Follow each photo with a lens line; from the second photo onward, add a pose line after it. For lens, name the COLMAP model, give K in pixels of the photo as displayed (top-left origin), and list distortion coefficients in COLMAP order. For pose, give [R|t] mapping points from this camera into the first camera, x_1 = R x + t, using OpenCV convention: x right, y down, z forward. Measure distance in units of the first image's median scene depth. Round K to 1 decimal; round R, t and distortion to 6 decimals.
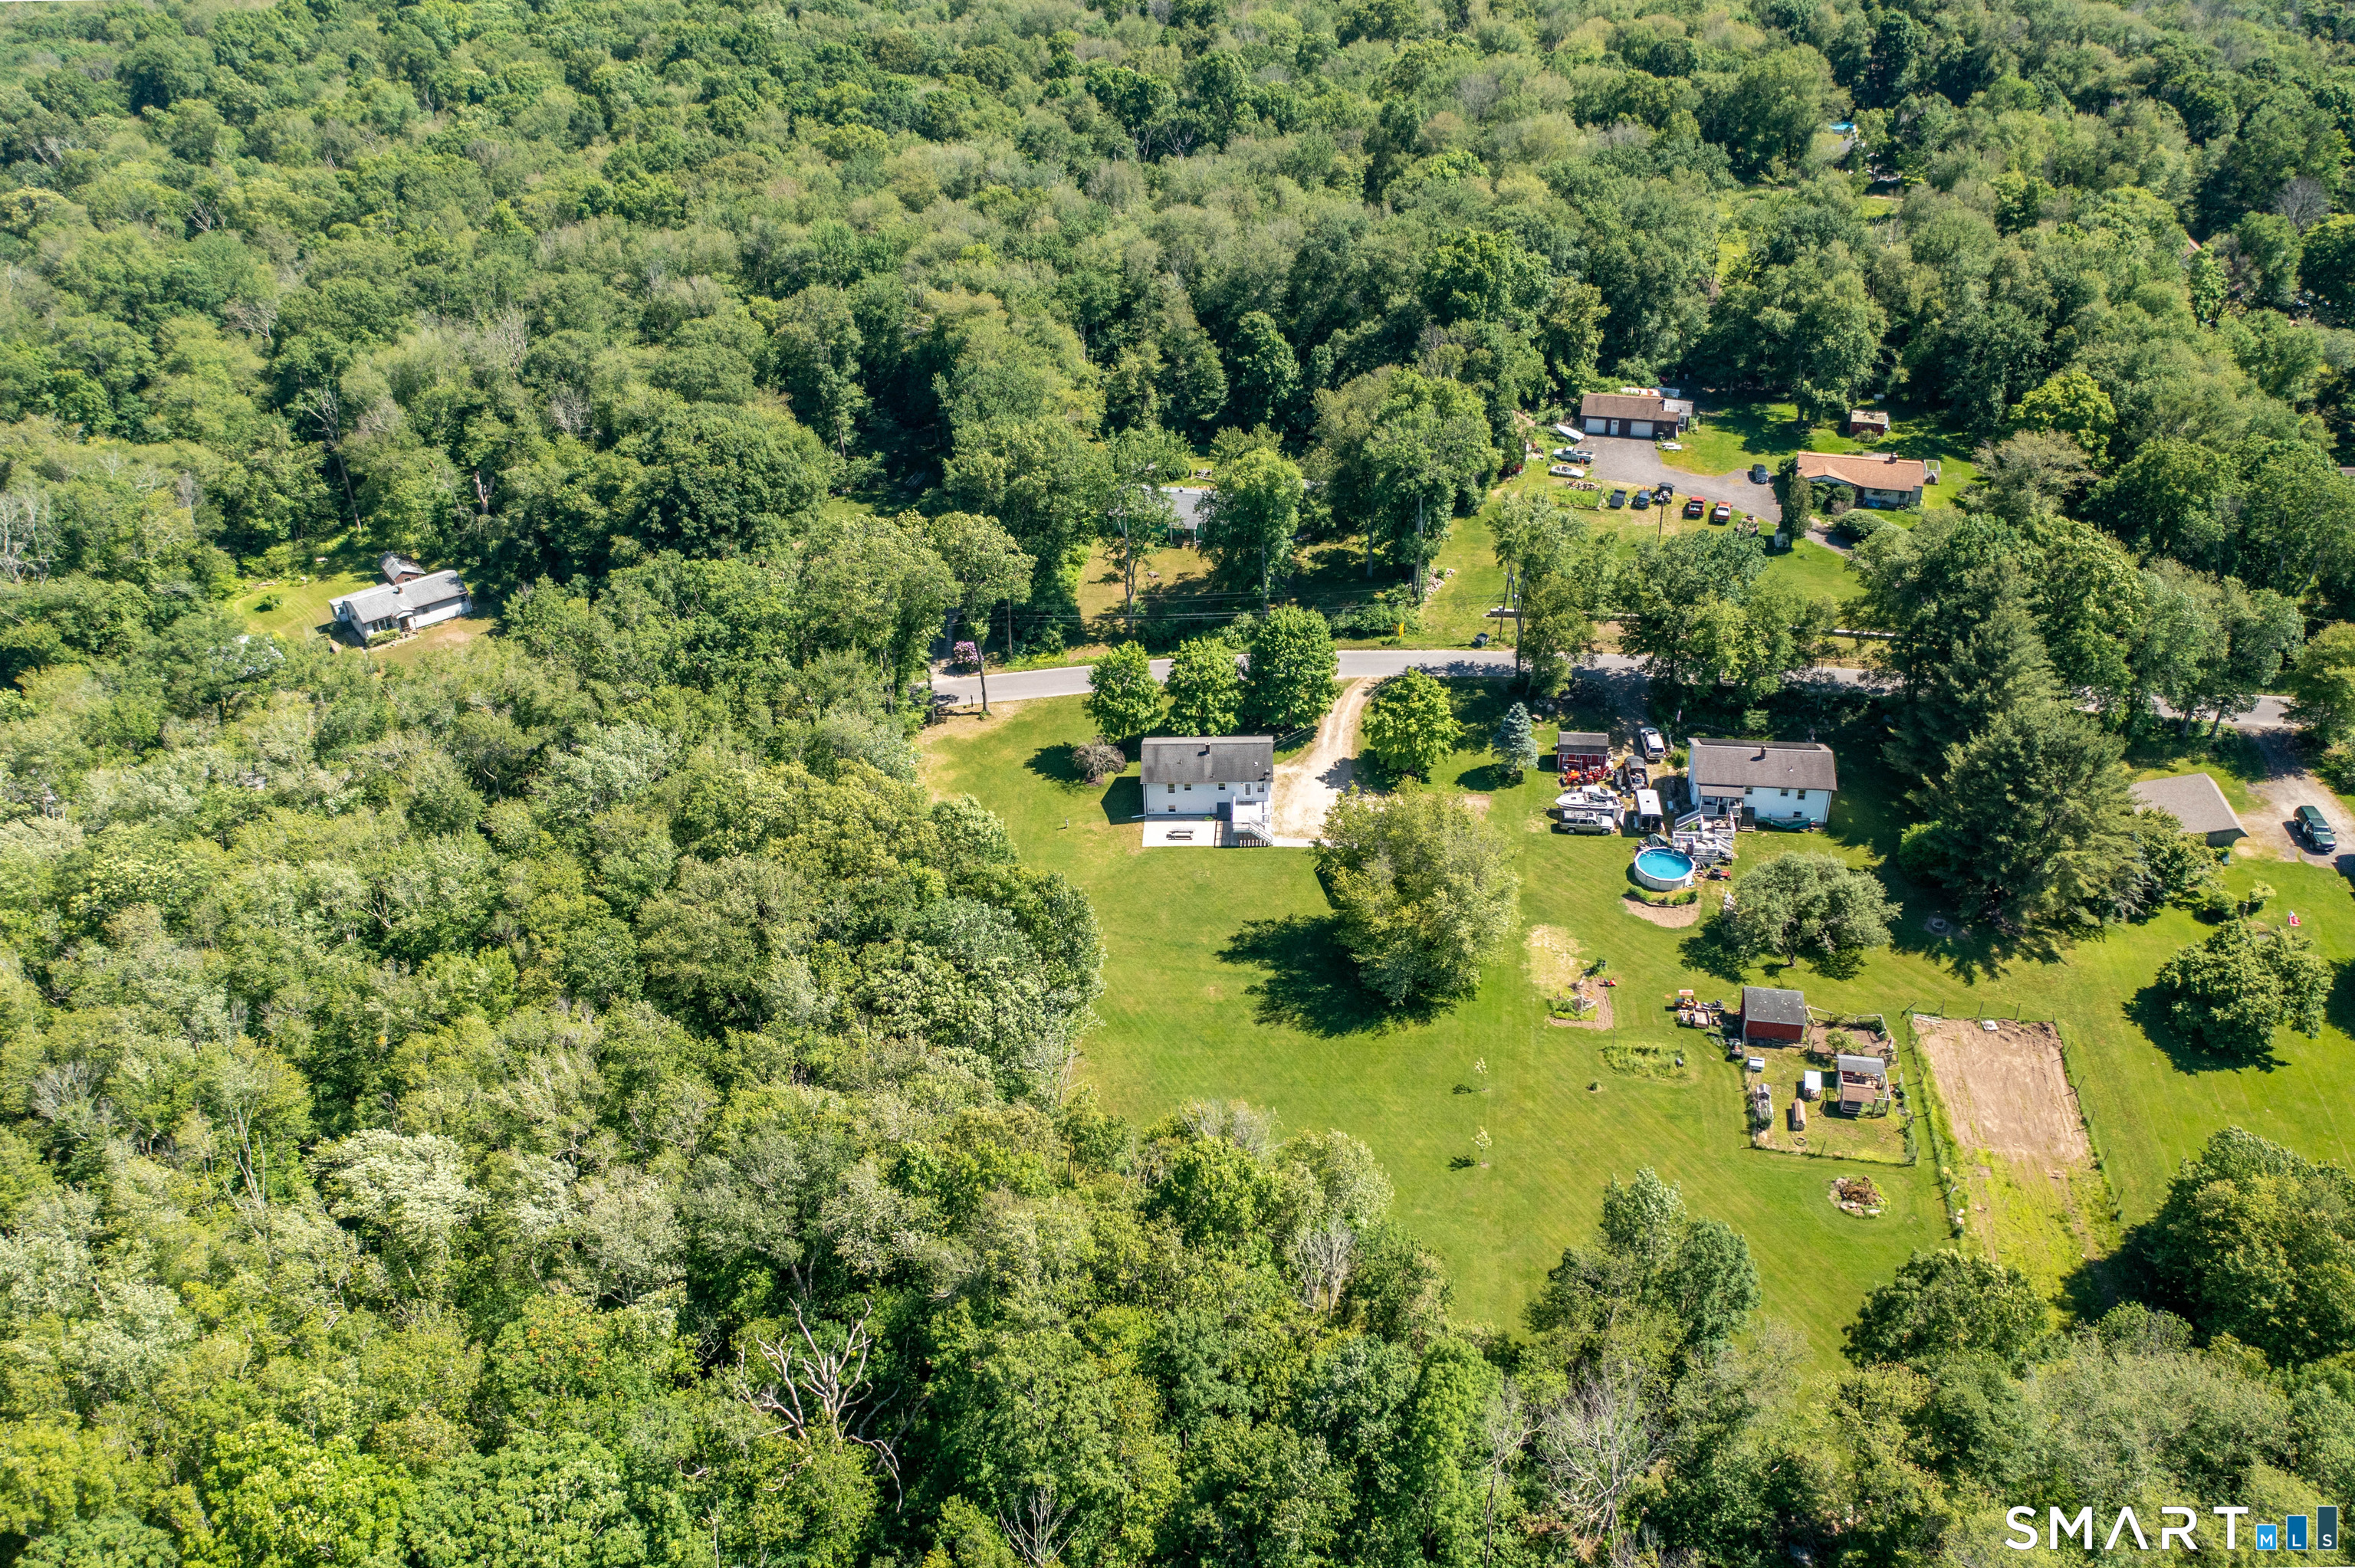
lens RADIAL K [[1869.6, 0, 1172.0], [0, 1869.6, 781.0], [0, 0, 1]] dist [-0.029398, 0.013927]
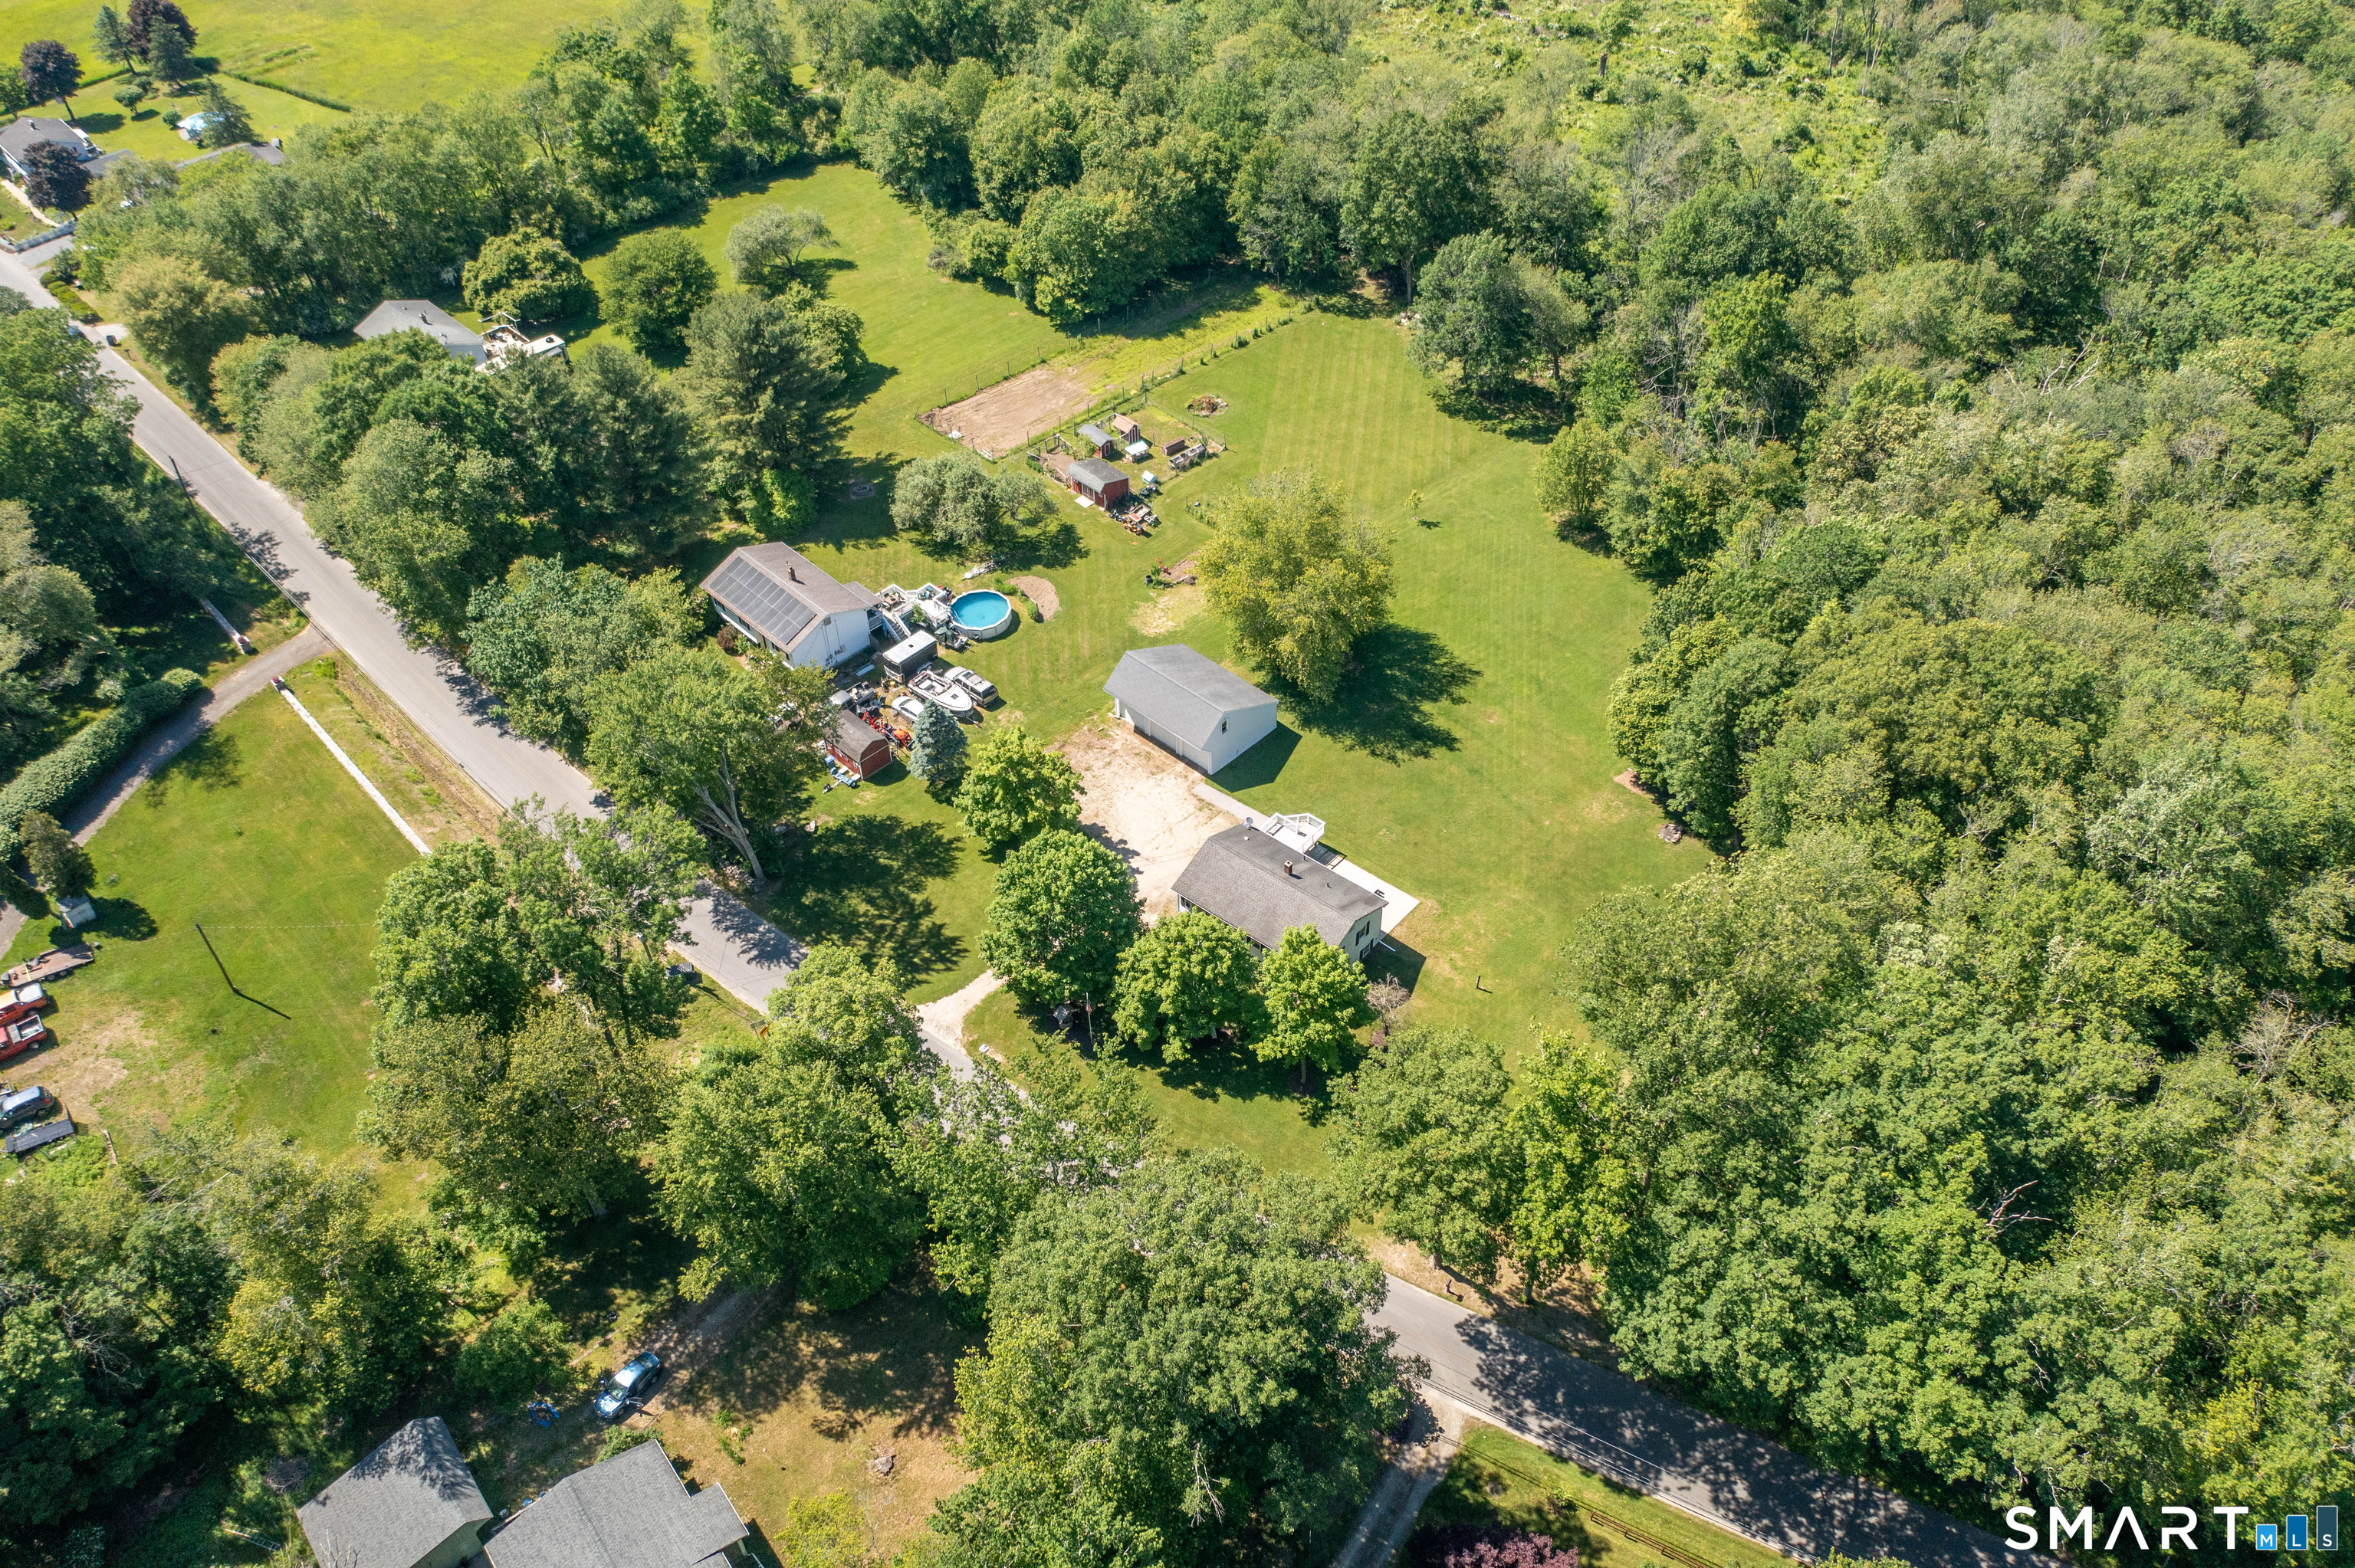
lens RADIAL K [[1869.6, 0, 1172.0], [0, 1869.6, 781.0], [0, 0, 1]] dist [-0.029398, 0.013927]
pose [[-0.793759, -0.389084, 0.467505, -0.274679], [0.354608, 0.328449, 0.875428, -0.689760], [-0.494166, 0.860660, -0.122737, 1.102749]]
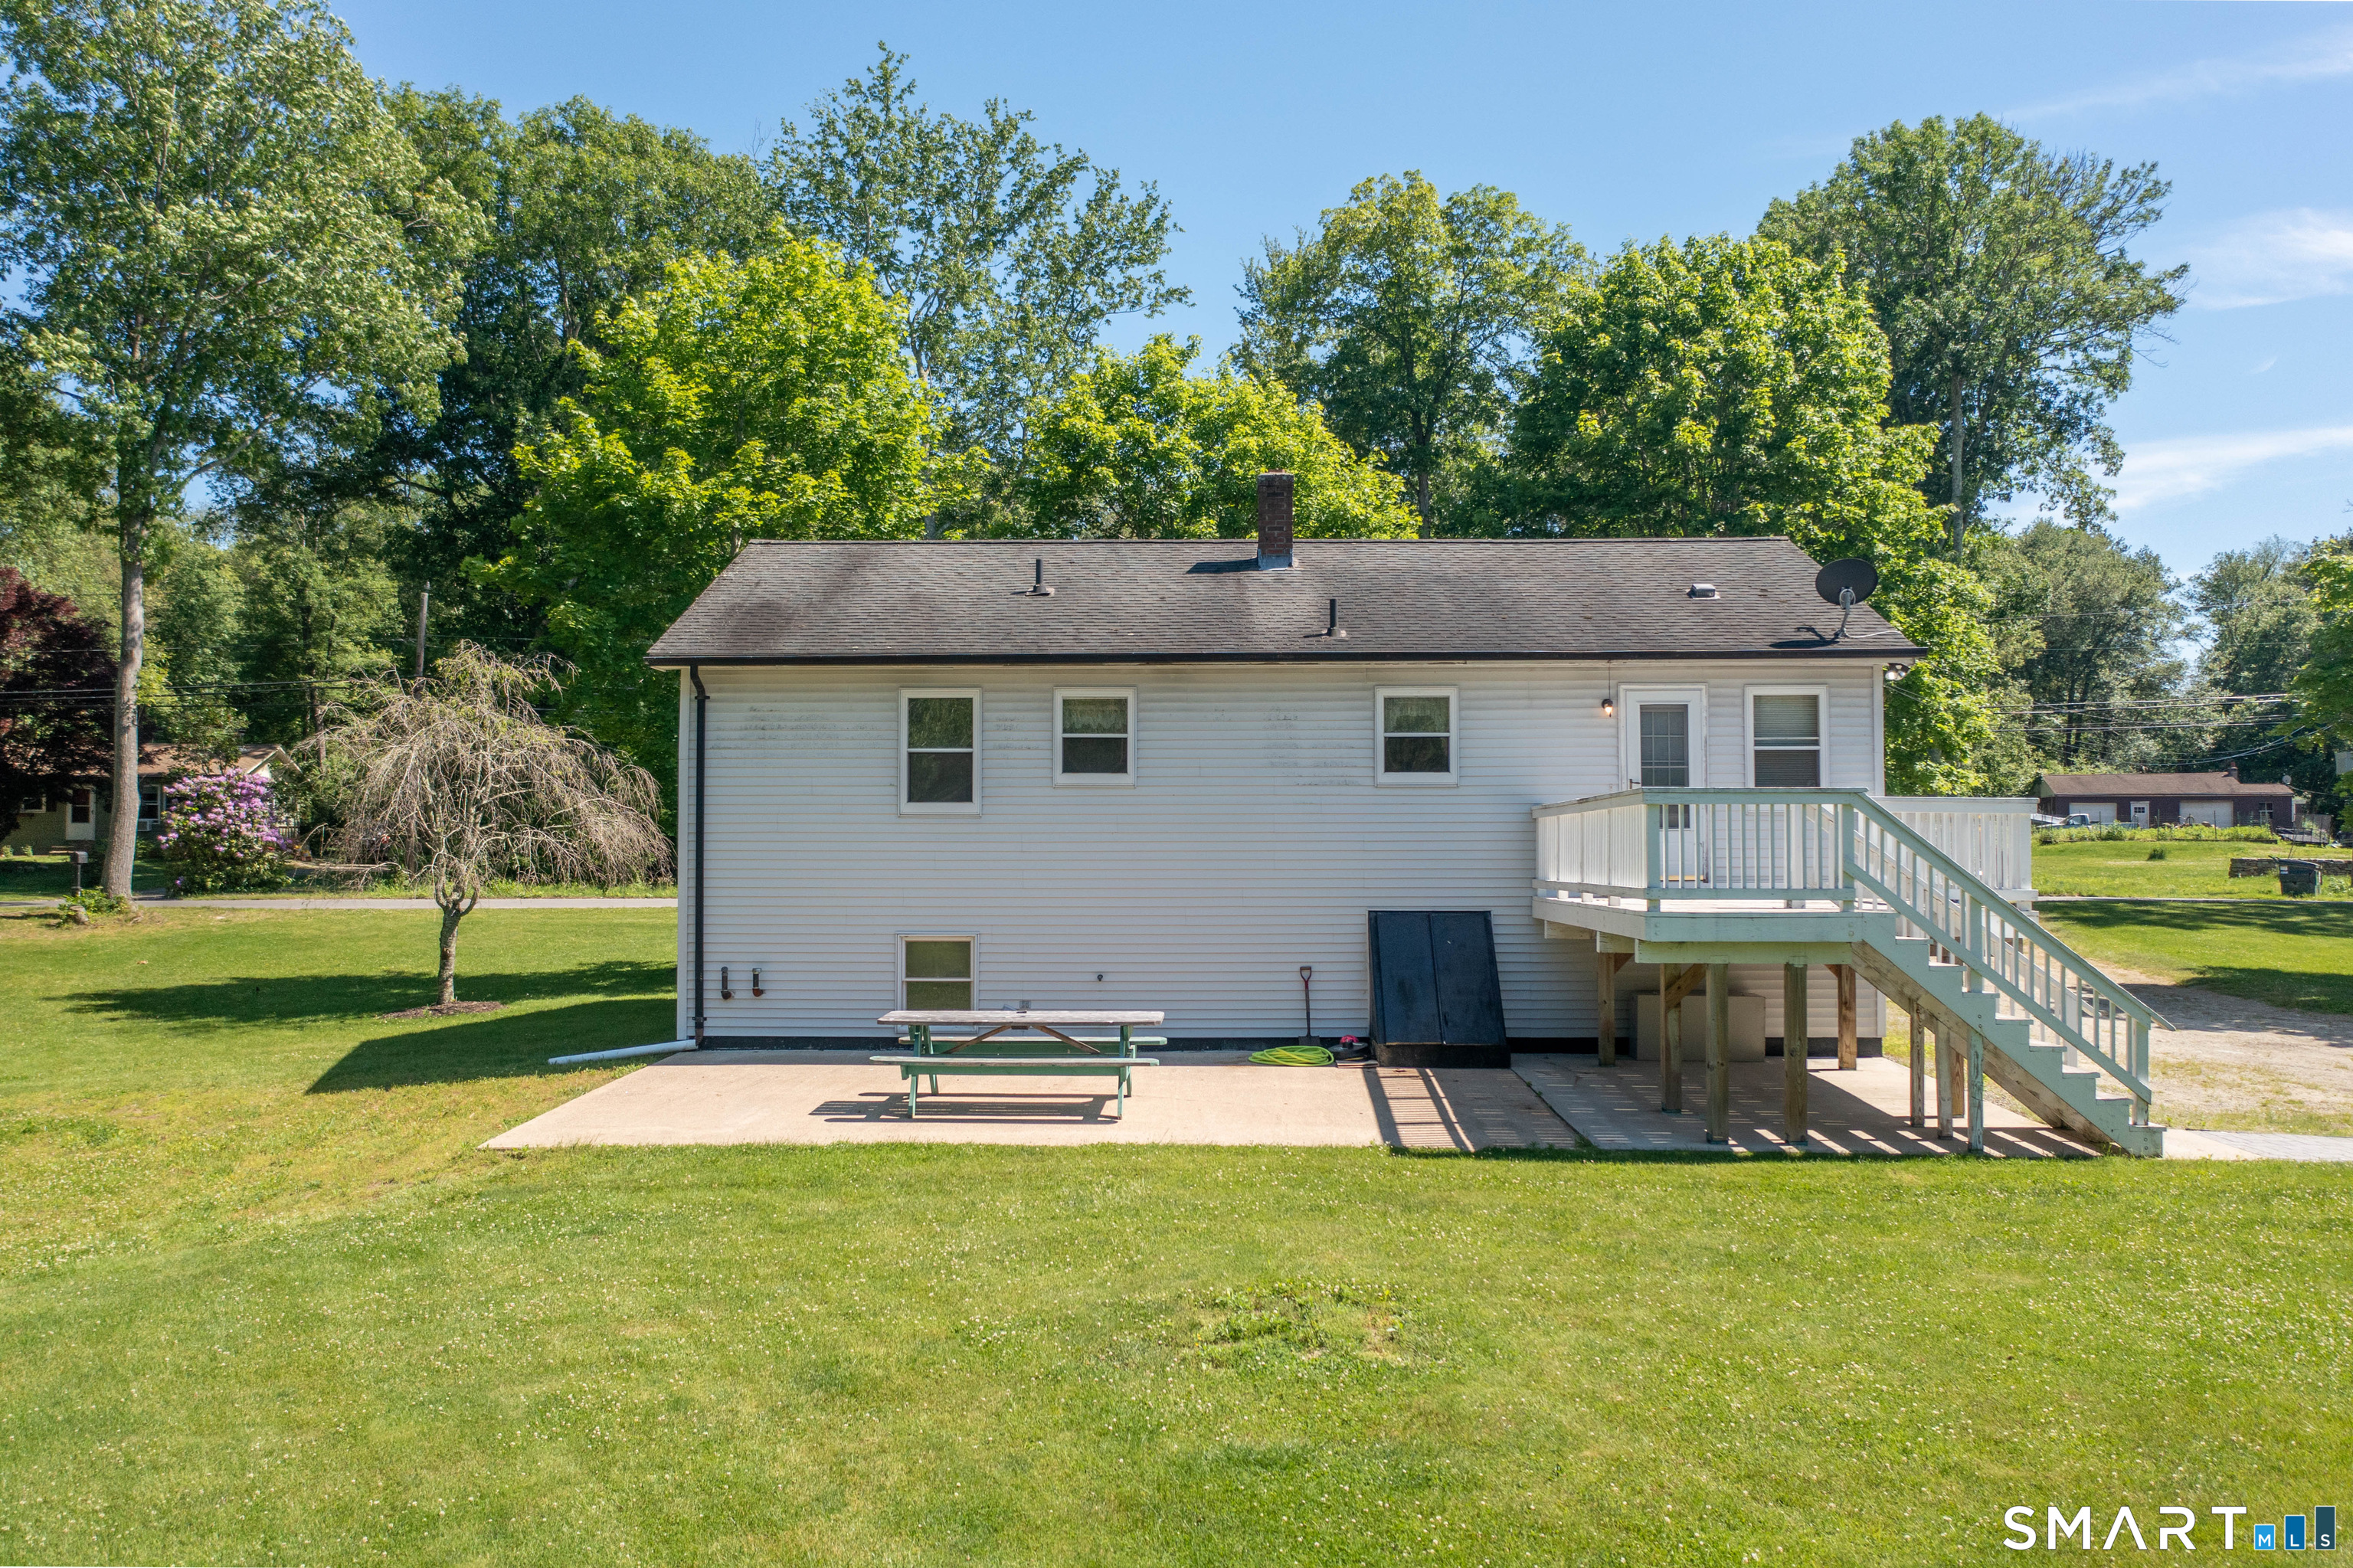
lens RADIAL K [[1852.8, 0, 1182.8], [0, 1852.8, 751.2], [0, 0, 1]] dist [-0.022819, -0.006203]
pose [[0.999394, 0.032389, 0.012738, 0.012296], [-0.019077, 0.815916, -0.577856, 0.065605], [-0.029109, 0.577262, 0.816040, 0.927422]]
